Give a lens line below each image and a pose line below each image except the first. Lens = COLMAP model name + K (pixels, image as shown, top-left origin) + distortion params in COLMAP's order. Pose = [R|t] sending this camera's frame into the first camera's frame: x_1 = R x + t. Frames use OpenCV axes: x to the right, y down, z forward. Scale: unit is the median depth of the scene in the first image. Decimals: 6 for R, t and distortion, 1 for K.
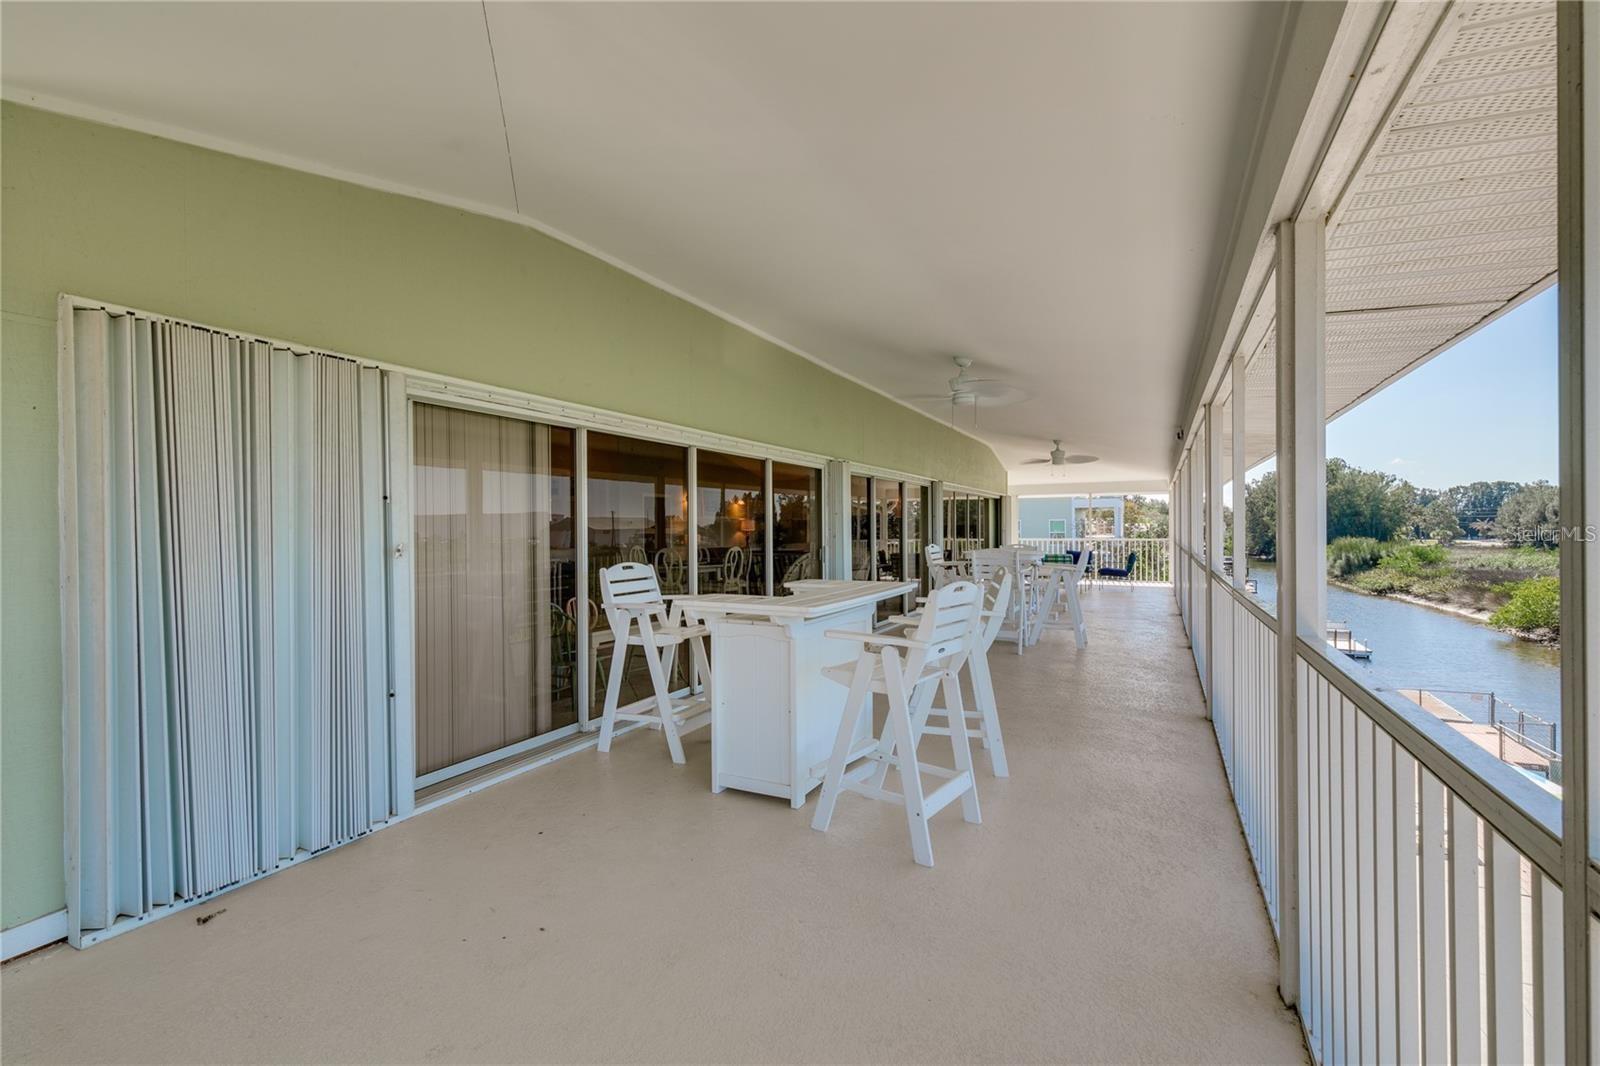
lens RADIAL K [[709.2, 0, 802.8], [0, 709.2, 528.9], [0, 0, 1]] dist [-0.001757, 0.000416]
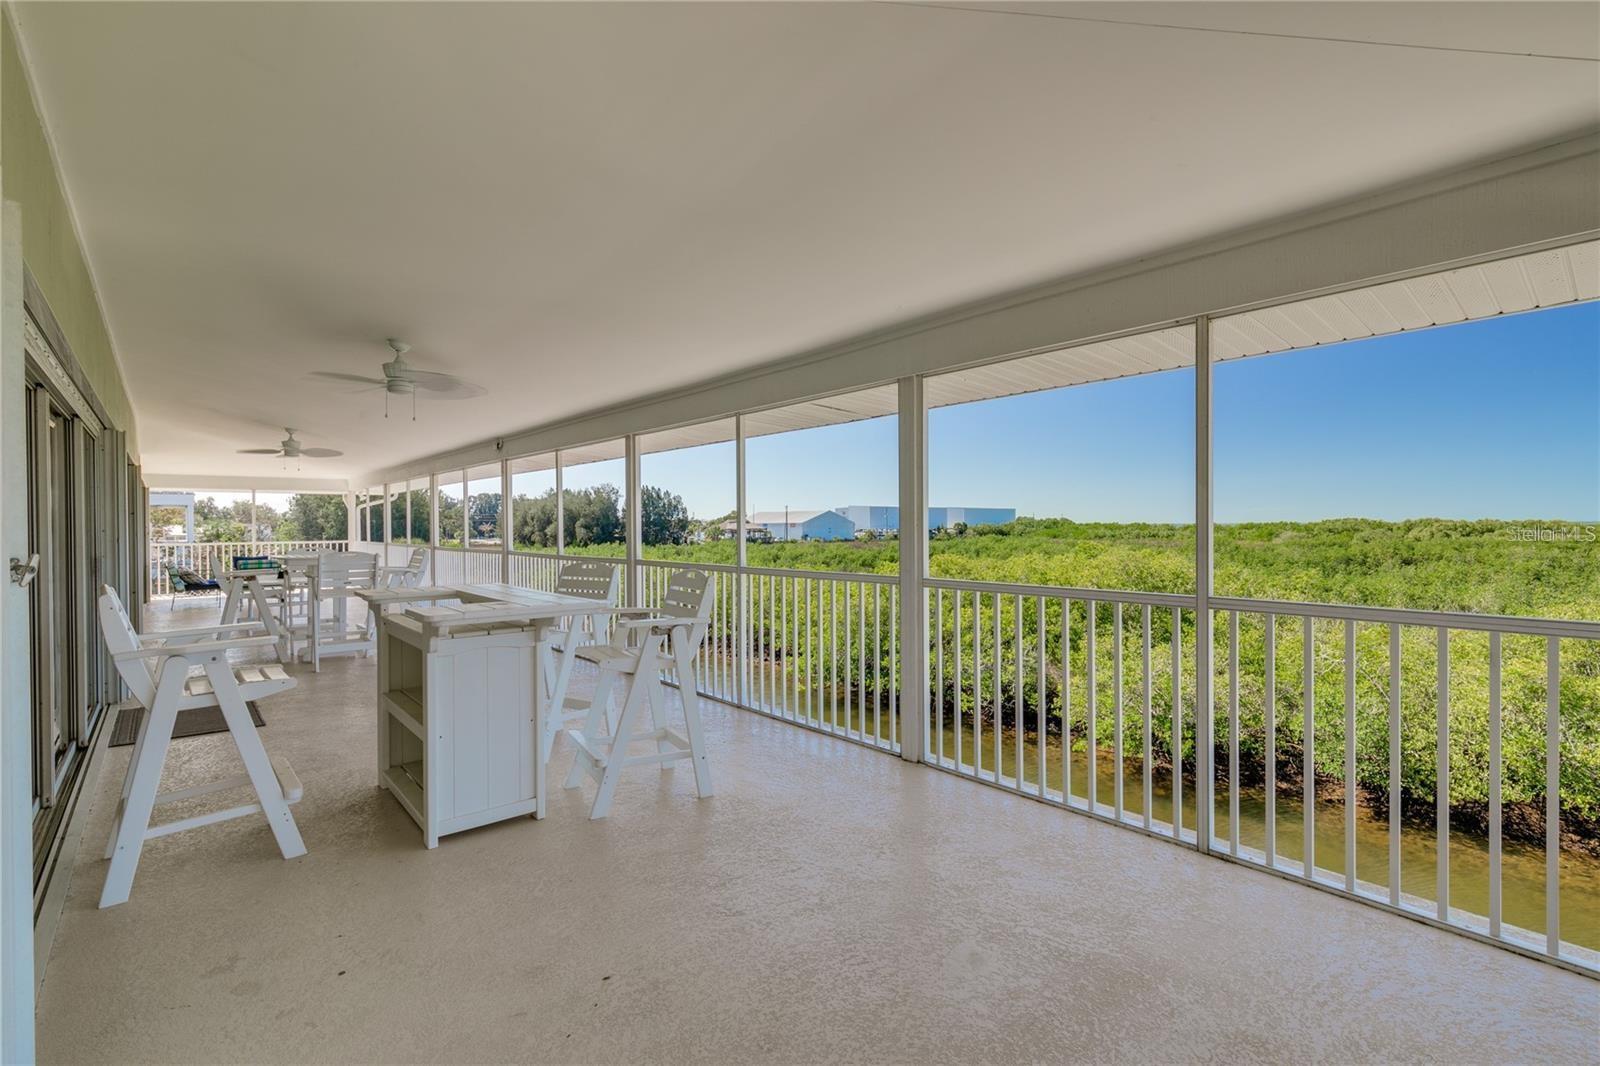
lens RADIAL K [[709.2, 0, 802.8], [0, 709.2, 528.9], [0, 0, 1]] dist [-0.001757, 0.000416]
pose [[0.369566, -0.002169, 0.929202, -0.176354], [0.005432, 0.999985, 0.000174, 0.001476], [-0.929189, 0.004983, 0.369572, 0.072794]]
